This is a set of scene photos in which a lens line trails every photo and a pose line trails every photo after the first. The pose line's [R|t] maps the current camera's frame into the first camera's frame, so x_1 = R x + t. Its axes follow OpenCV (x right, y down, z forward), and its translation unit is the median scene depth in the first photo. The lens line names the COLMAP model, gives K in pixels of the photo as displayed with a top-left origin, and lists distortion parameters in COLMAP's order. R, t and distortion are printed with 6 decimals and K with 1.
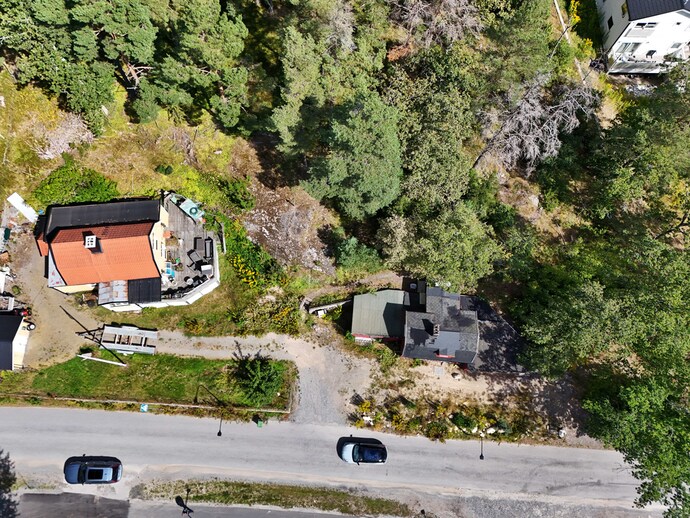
lens RADIAL K [[500.9, 0, 345.0], [0, 500.9, 259.0], [0, 0, 1]] dist [0.074376, -0.067699]
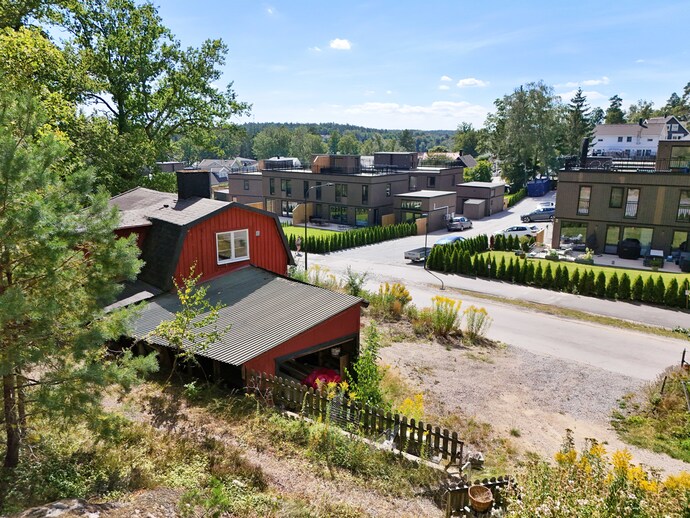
lens RADIAL K [[503.3, 0, 345.0], [0, 503.3, 259.0], [0, 0, 1]] dist [0.072532, -0.137295]
pose [[-0.758856, -0.176486, 0.626890, -0.136870], [0.610437, 0.142680, 0.779108, -0.067077], [-0.226946, 0.973907, -0.000540, 0.952226]]
